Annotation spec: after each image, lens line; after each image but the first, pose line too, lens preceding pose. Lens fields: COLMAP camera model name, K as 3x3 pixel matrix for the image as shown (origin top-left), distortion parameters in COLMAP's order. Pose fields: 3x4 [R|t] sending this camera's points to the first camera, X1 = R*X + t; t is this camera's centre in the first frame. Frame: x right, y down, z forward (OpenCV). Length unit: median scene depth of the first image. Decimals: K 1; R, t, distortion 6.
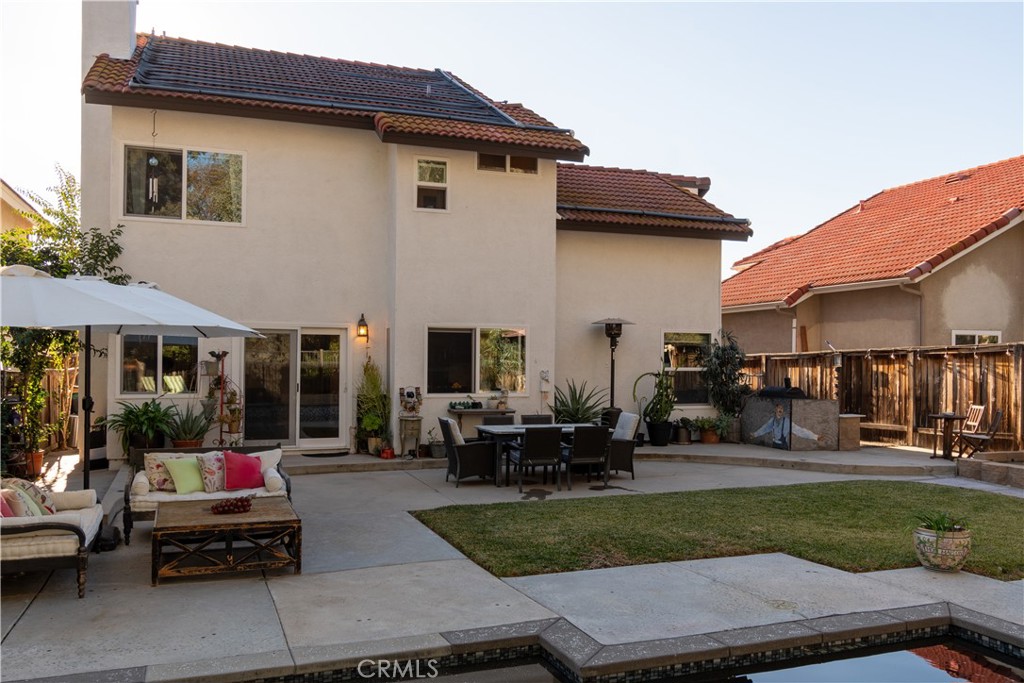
lens RADIAL K [[842.0, 0, 517.6], [0, 842.0, 346.3], [0, 0, 1]] dist [0.000735, -0.001119]
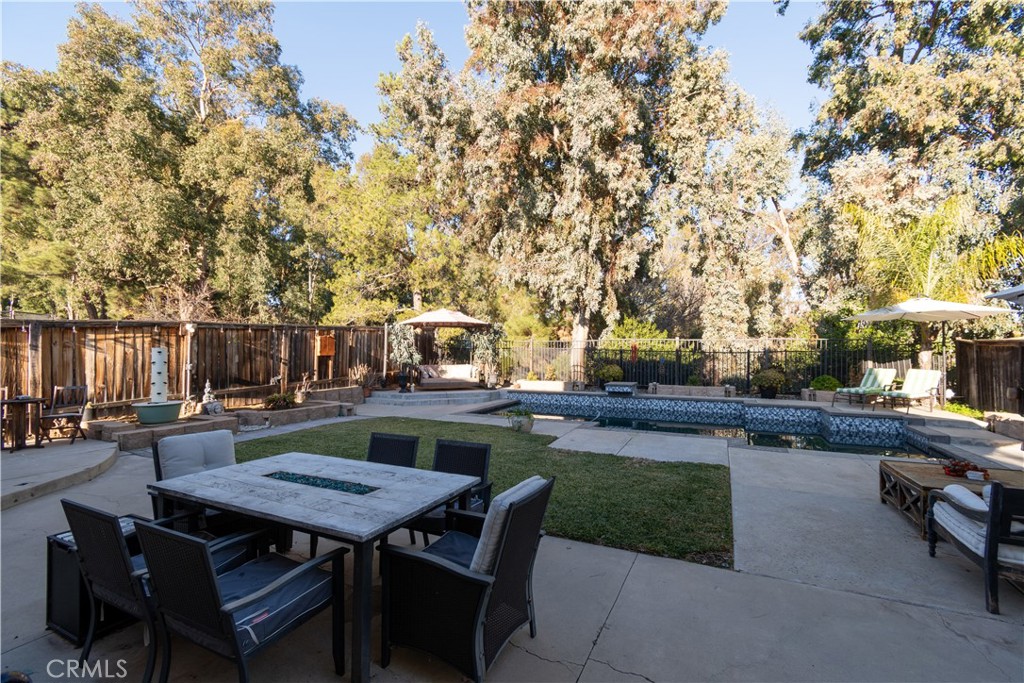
lens RADIAL K [[450.2, 0, 518.7], [0, 450.2, 342.9], [0, 0, 1]] dist [0.004152, -0.001816]
pose [[-0.692487, 0.001144, 0.721429, -0.198718], [-0.017603, 0.999674, -0.018483, 0.023962], [-0.721215, -0.025499, -0.692241, 1.002562]]
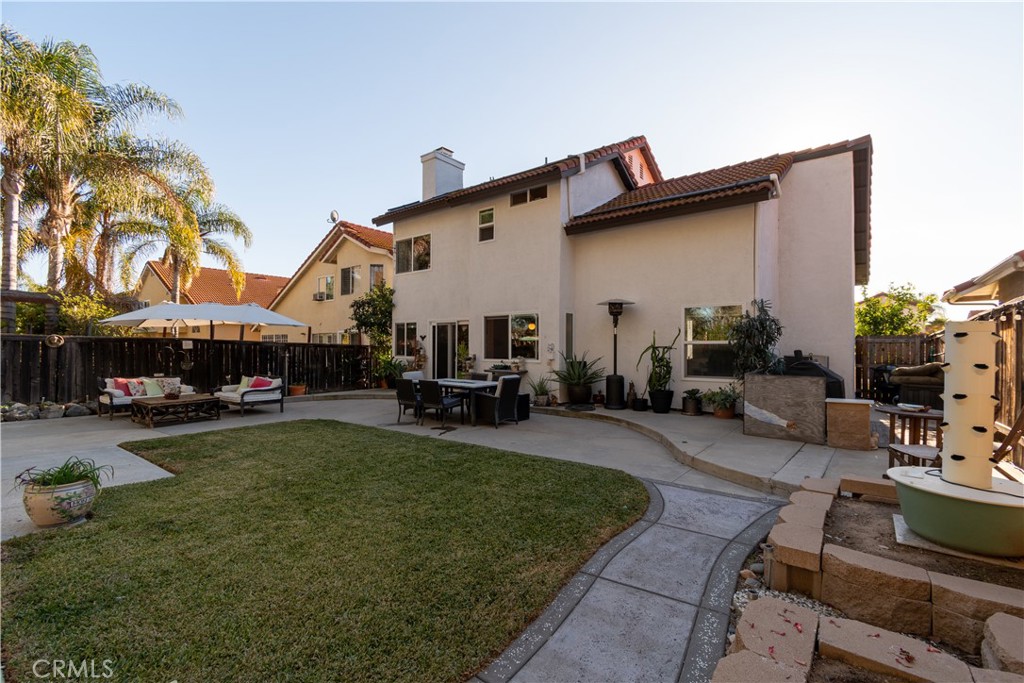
lens RADIAL K [[450.2, 0, 521.0], [0, 450.2, 346.7], [0, 0, 1]] dist [0.004152, -0.001816]
pose [[0.525773, -0.007609, -0.850591, 0.669471], [0.013932, 0.999903, -0.000334, 0.036375], [0.850511, -0.011675, 0.525828, 0.638981]]
